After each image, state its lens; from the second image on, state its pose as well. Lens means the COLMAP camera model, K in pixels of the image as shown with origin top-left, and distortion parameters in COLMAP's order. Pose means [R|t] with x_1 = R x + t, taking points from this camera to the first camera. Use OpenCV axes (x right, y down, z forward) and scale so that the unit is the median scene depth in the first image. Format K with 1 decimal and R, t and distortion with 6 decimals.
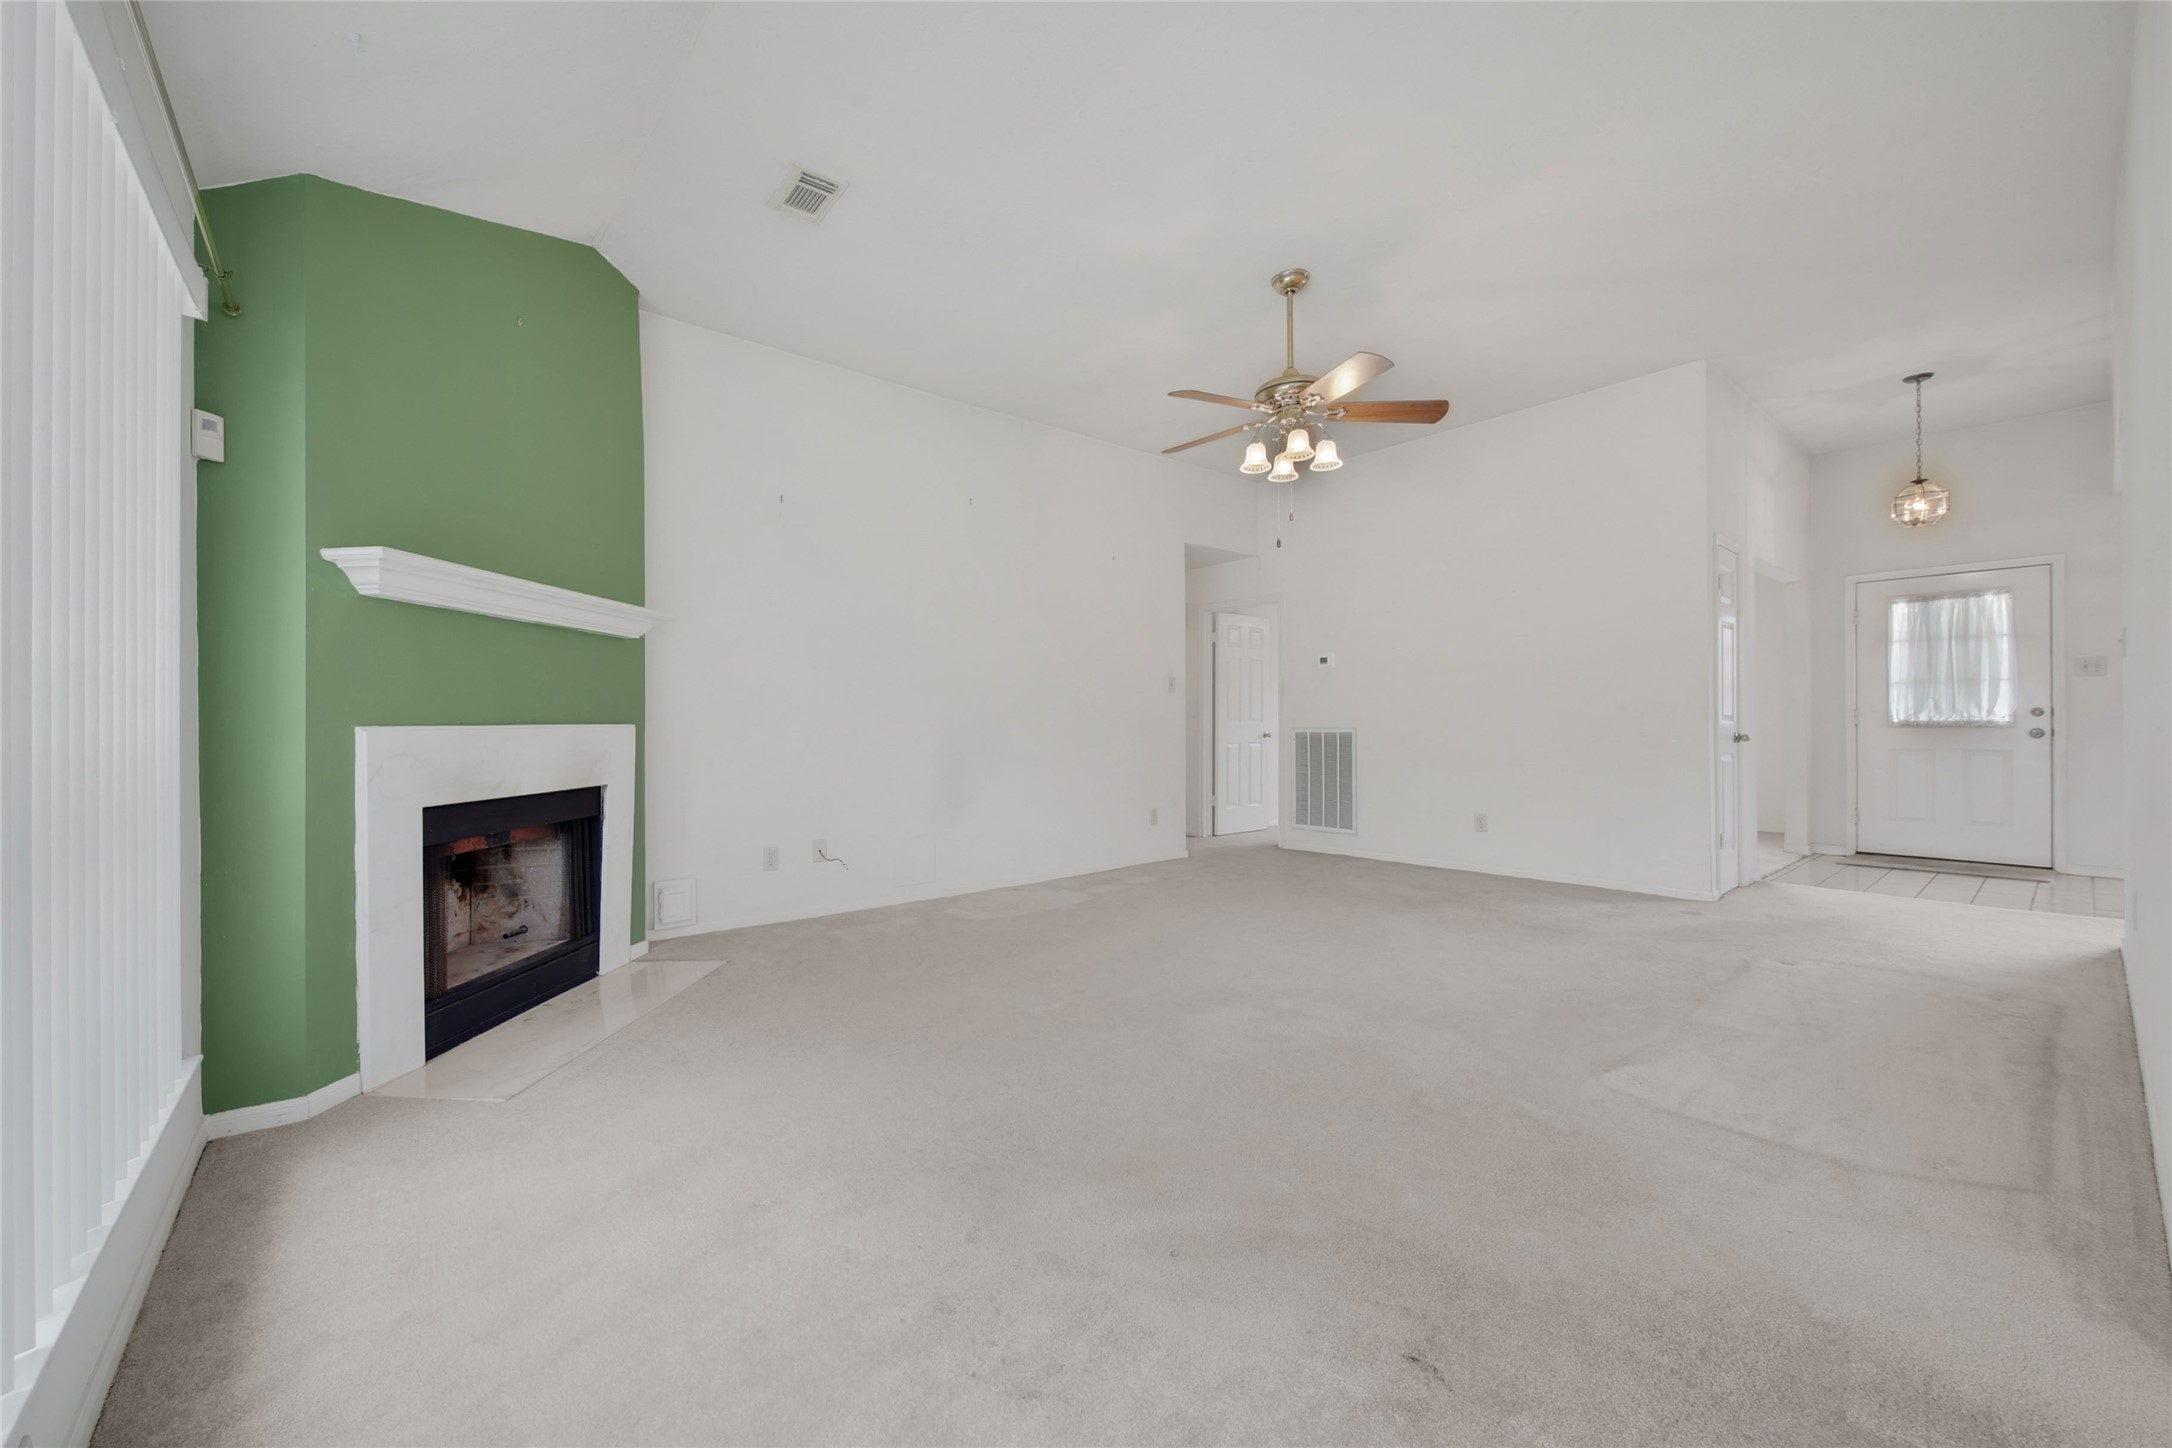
lens RADIAL K [[826.2, 0, 1082.3], [0, 826.2, 710.2], [0, 0, 1]] dist [-0.000958, -0.000242]
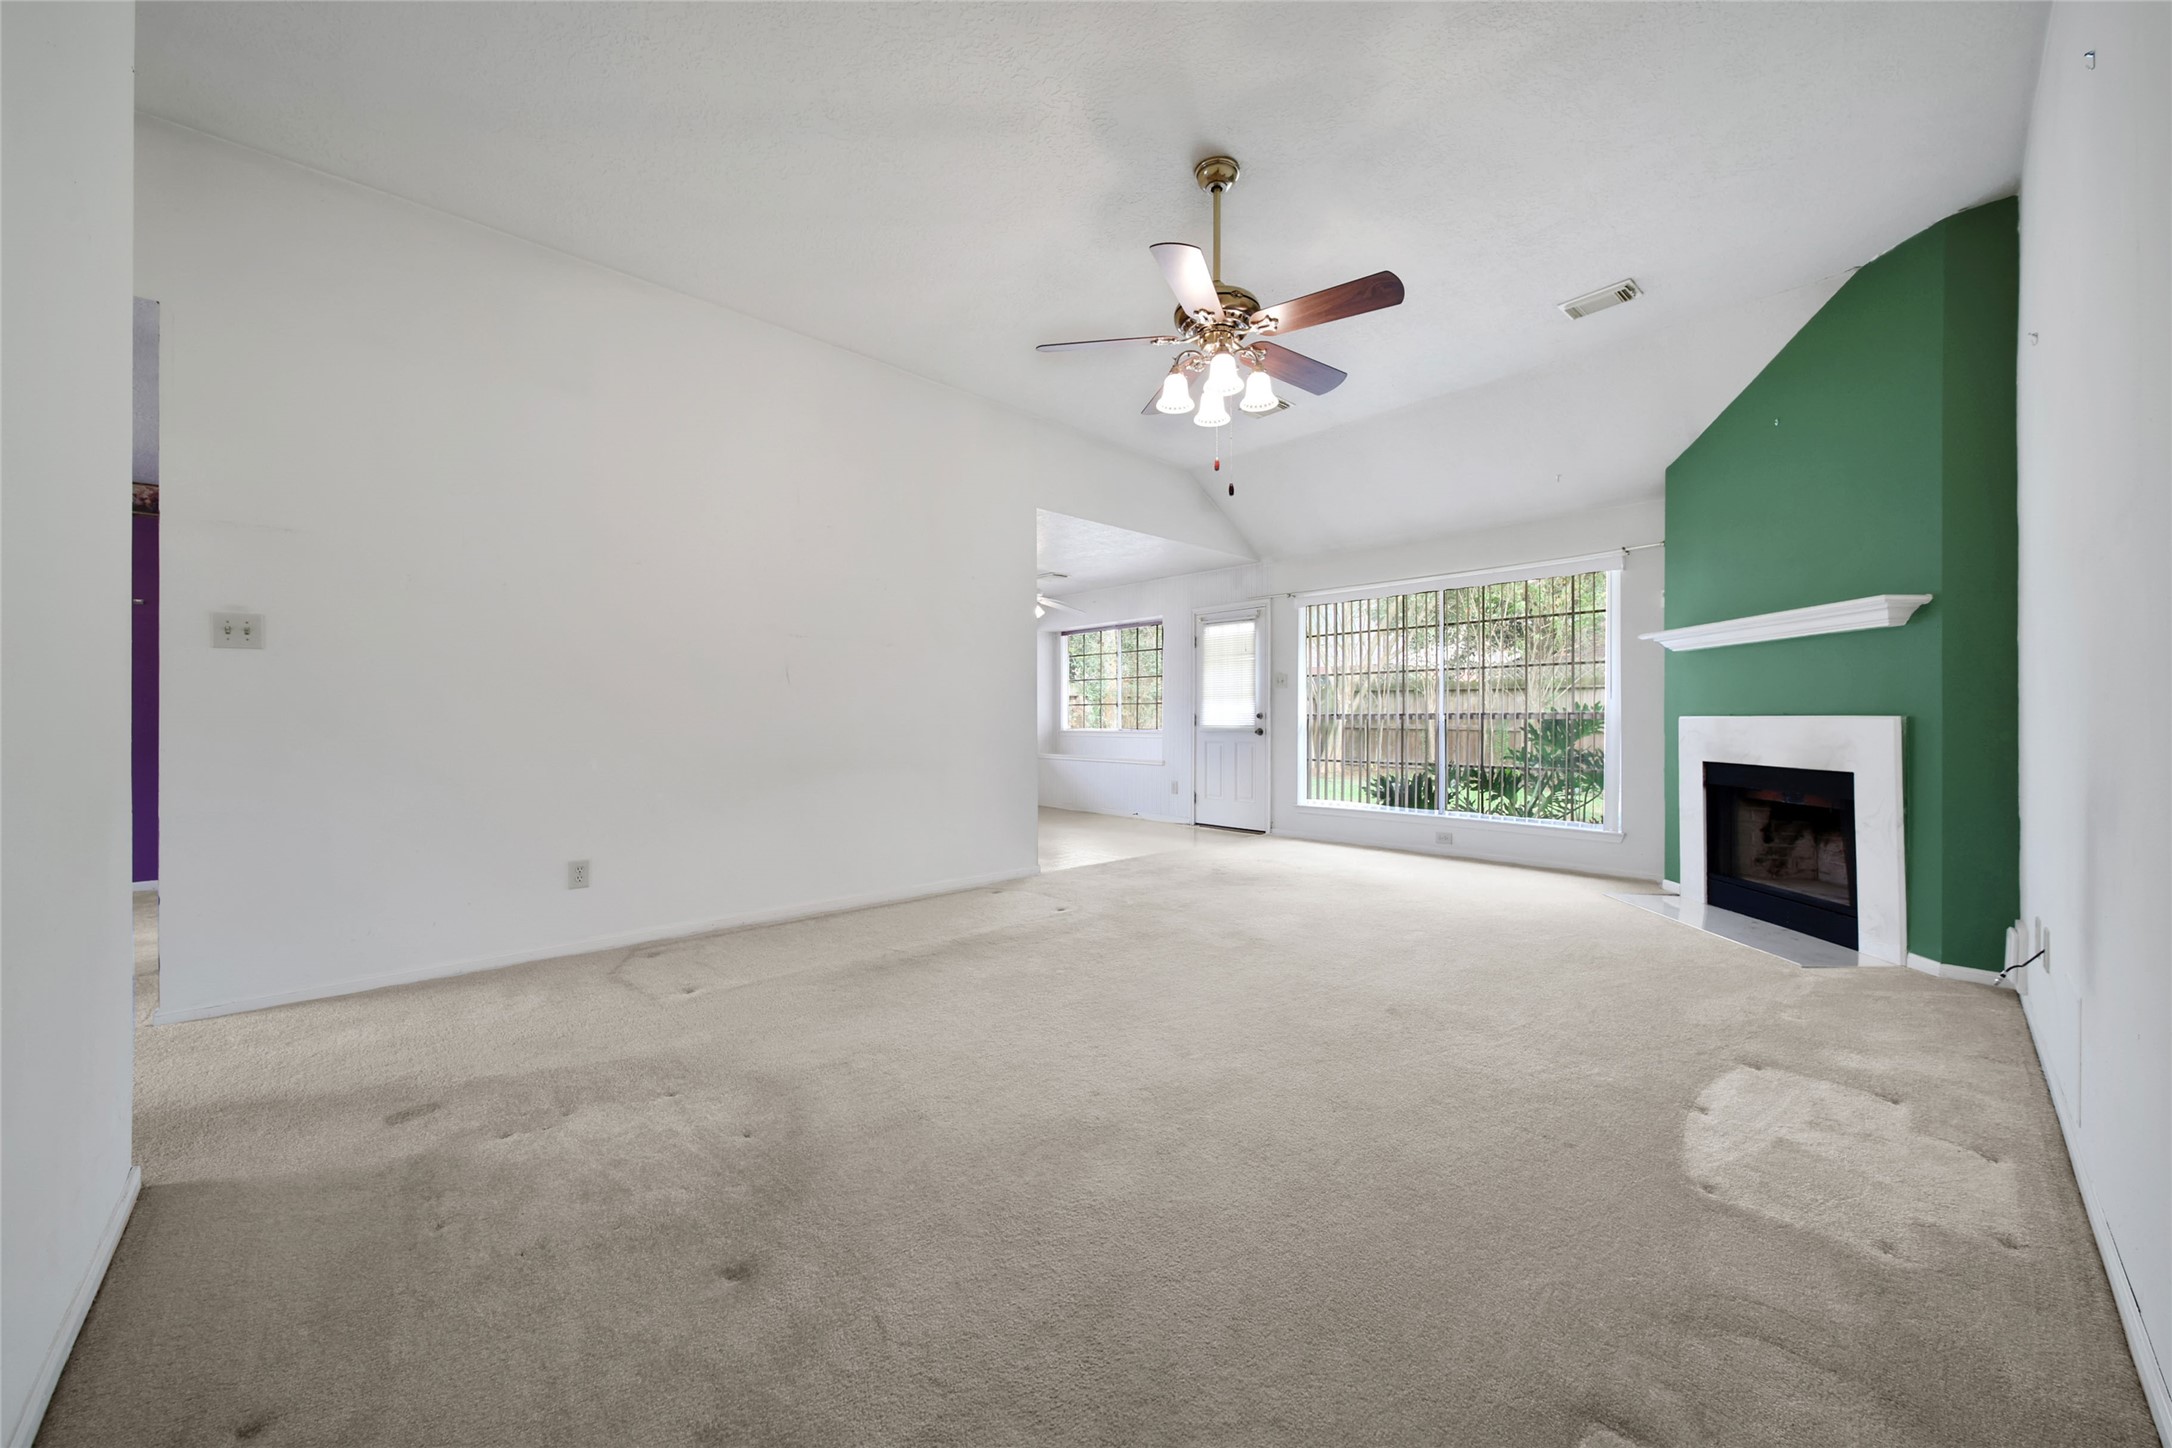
lens RADIAL K [[826.2, 0, 1082.3], [0, 826.2, 710.2], [0, 0, 1]] dist [-0.000958, -0.000242]
pose [[-0.999317, 0.014460, -0.034018, 0.540031], [0.015037, 0.999746, -0.016759, 0.014837], [0.033767, -0.017259, -0.999281, 2.447876]]
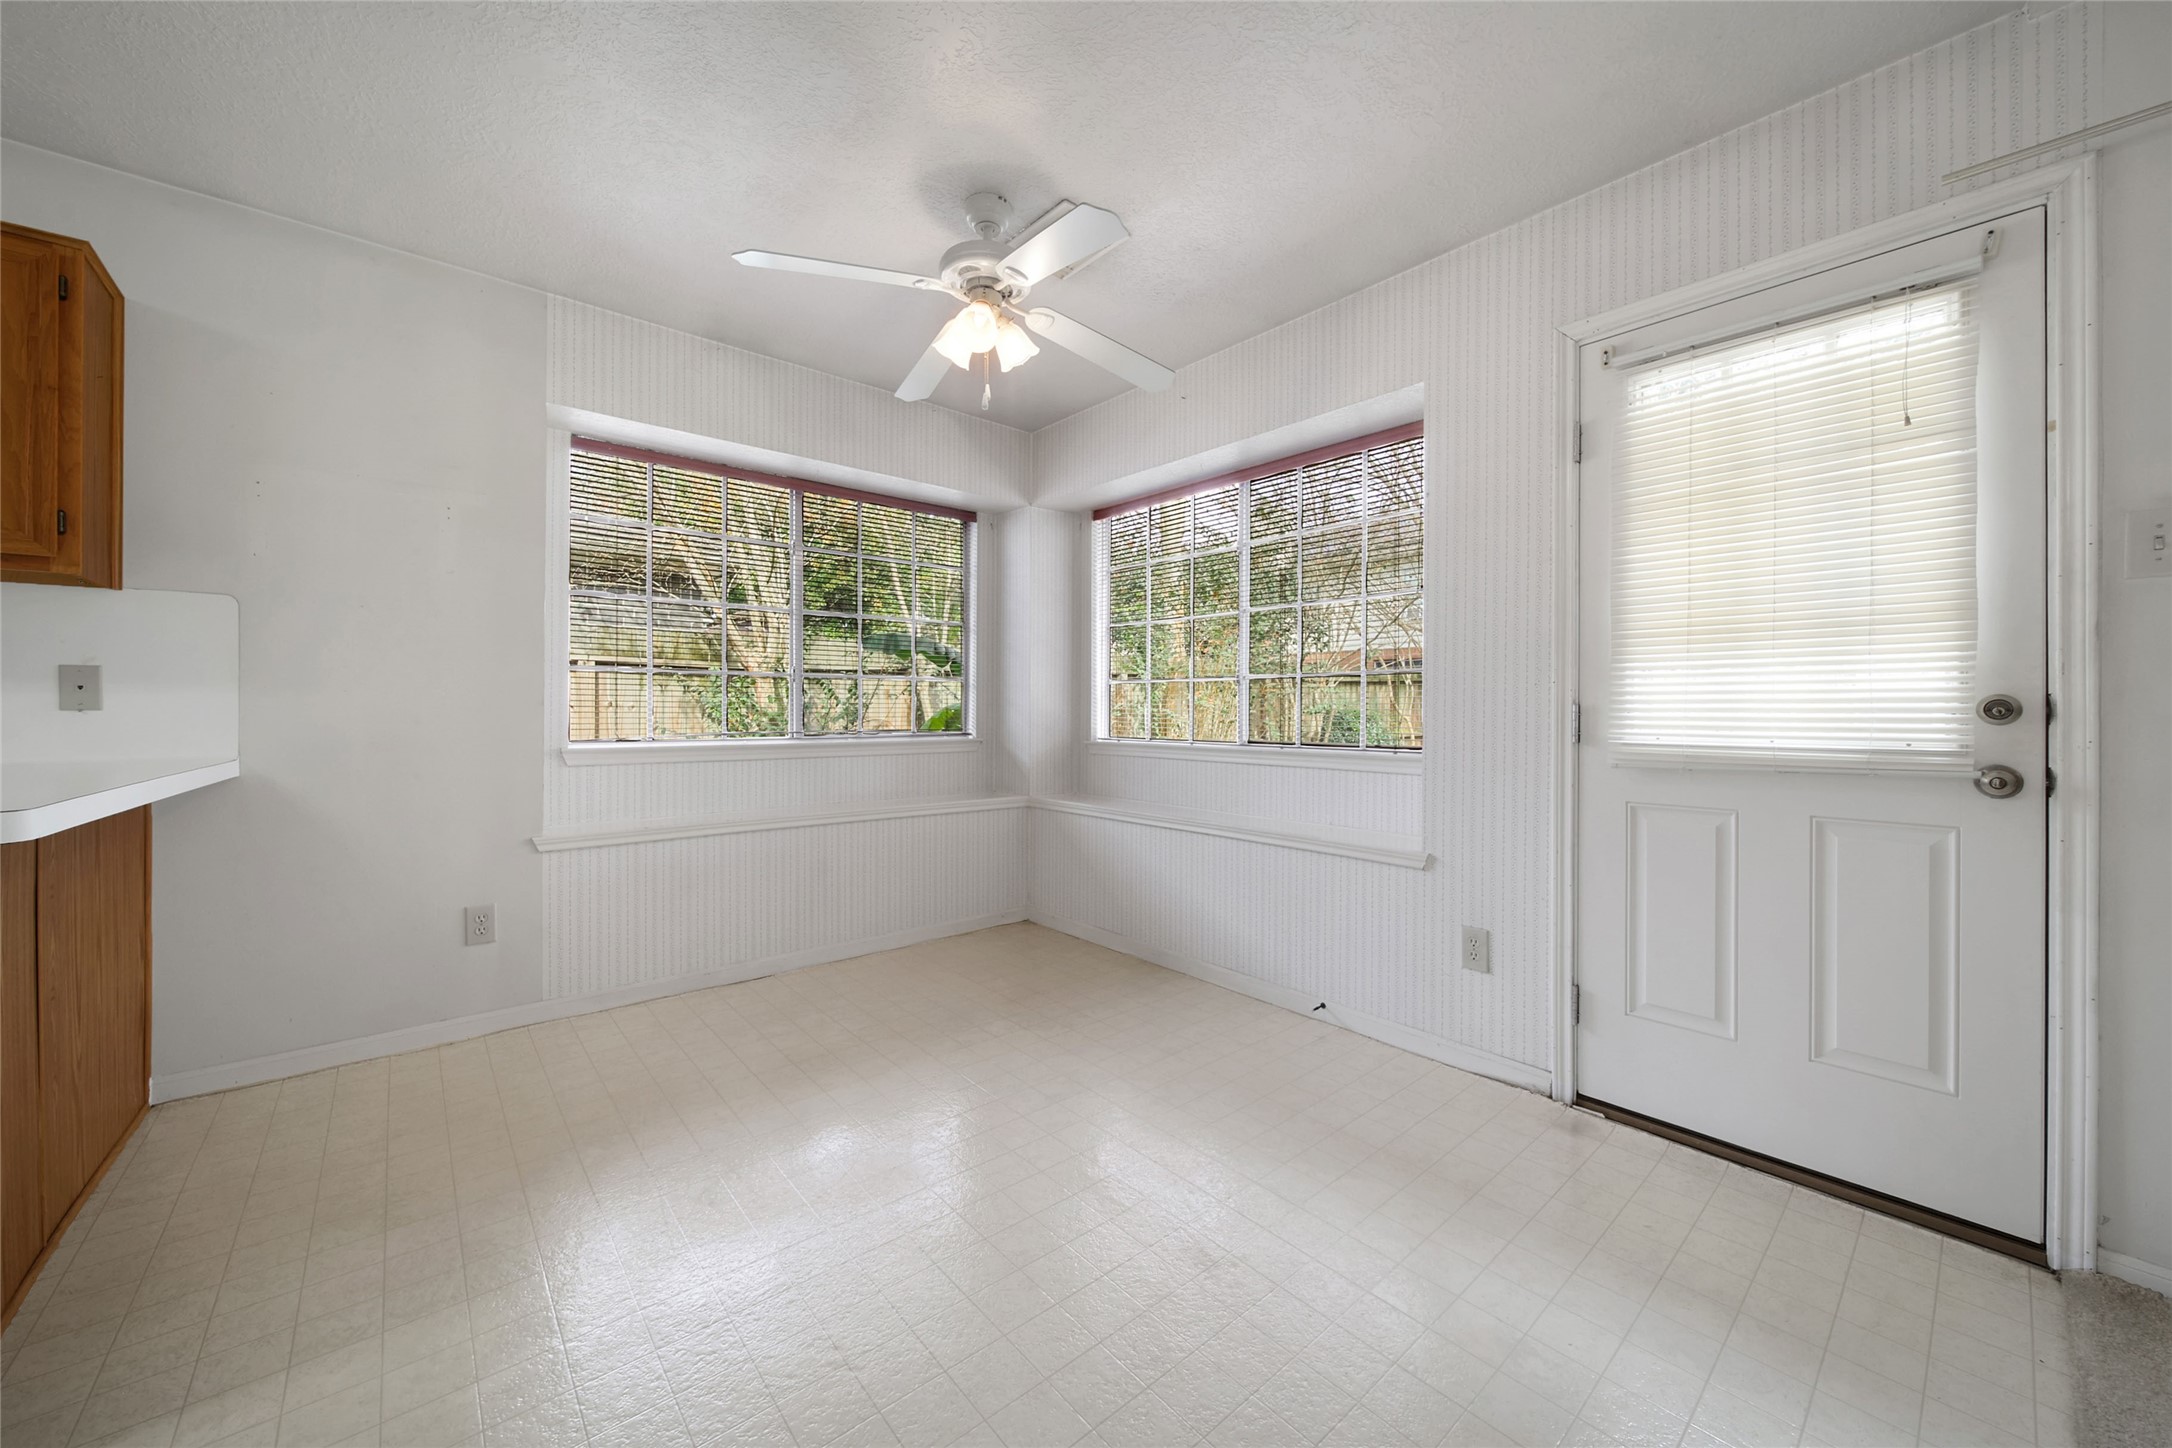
lens RADIAL K [[826.2, 0, 1082.3], [0, 826.2, 710.2], [0, 0, 1]] dist [-0.000958, -0.000242]
pose [[-0.999975, 0.005519, -0.004328, 0.535351], [0.005571, 0.999912, -0.012068, 0.001037], [0.004261, -0.012091, -0.999918, 0.489230]]
